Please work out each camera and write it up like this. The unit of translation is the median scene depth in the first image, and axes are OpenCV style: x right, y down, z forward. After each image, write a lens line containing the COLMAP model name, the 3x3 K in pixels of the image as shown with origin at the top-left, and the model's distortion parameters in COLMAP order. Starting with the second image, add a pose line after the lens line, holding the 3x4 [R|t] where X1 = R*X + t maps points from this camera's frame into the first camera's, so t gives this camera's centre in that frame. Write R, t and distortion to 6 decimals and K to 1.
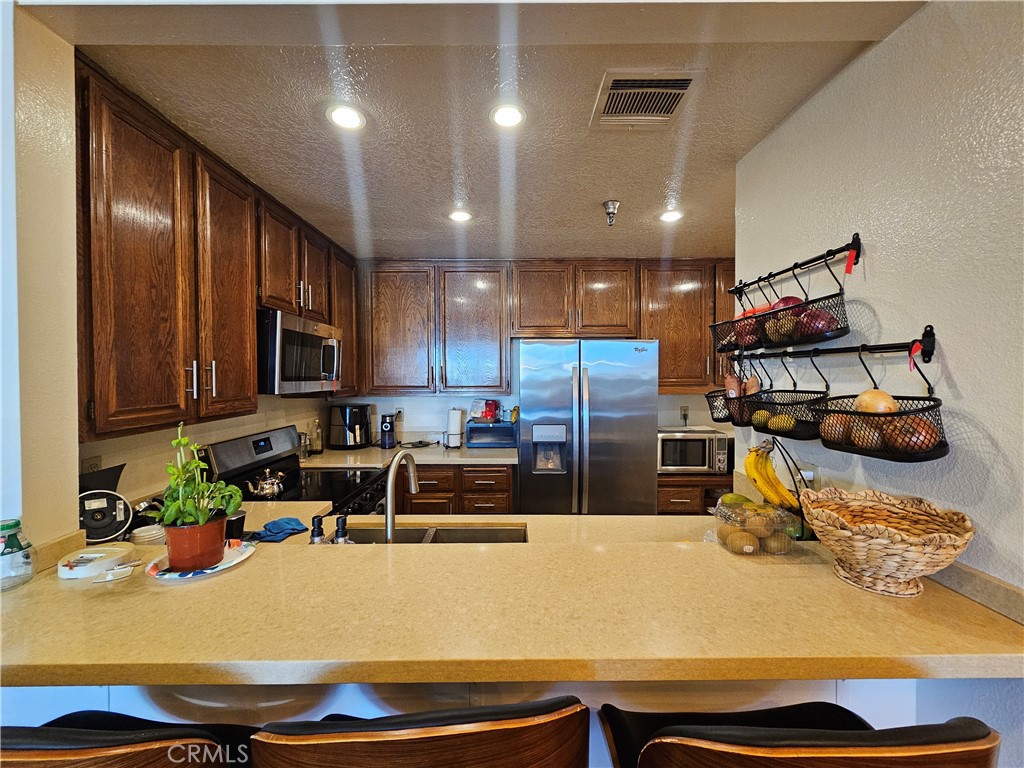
lens RADIAL K [[418.4, 0, 507.5], [0, 418.4, 386.6], [0, 0, 1]] dist [-0.000366, -0.000606]
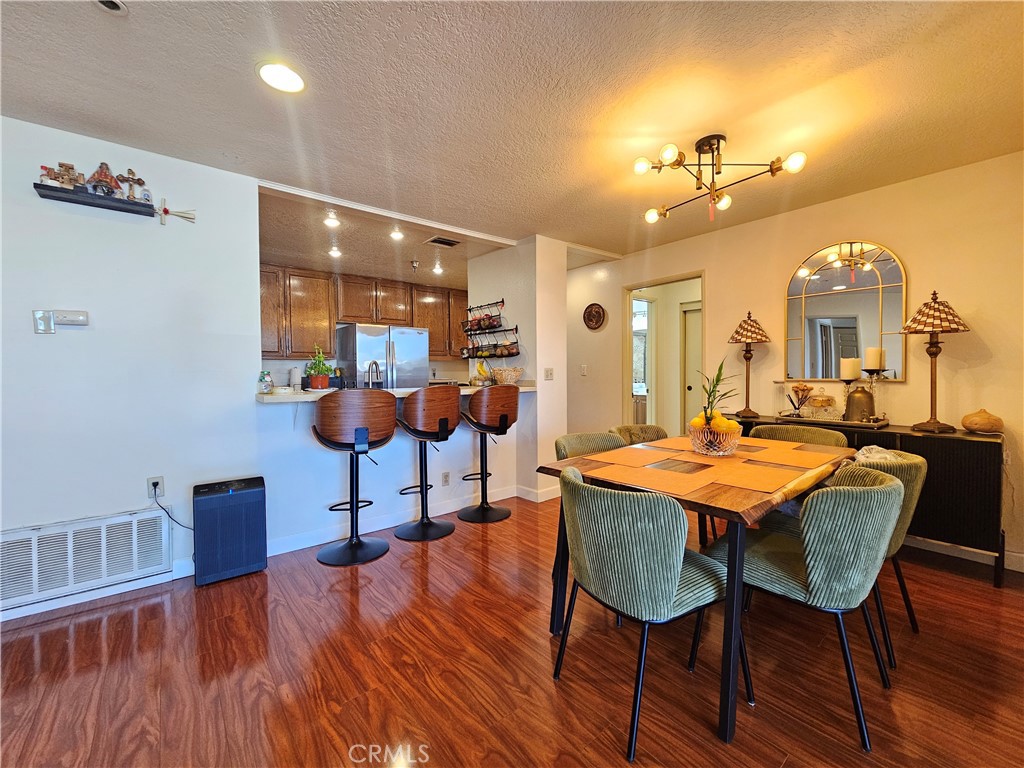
lens RADIAL K [[418.4, 0, 512.4], [0, 418.4, 380.0], [0, 0, 1]] dist [-0.000366, -0.000606]
pose [[0.775753, -0.014096, 0.630879, -1.106527], [0.022386, 0.999736, -0.005190, 0.284421], [-0.630639, 0.018149, 0.775864, -1.468904]]
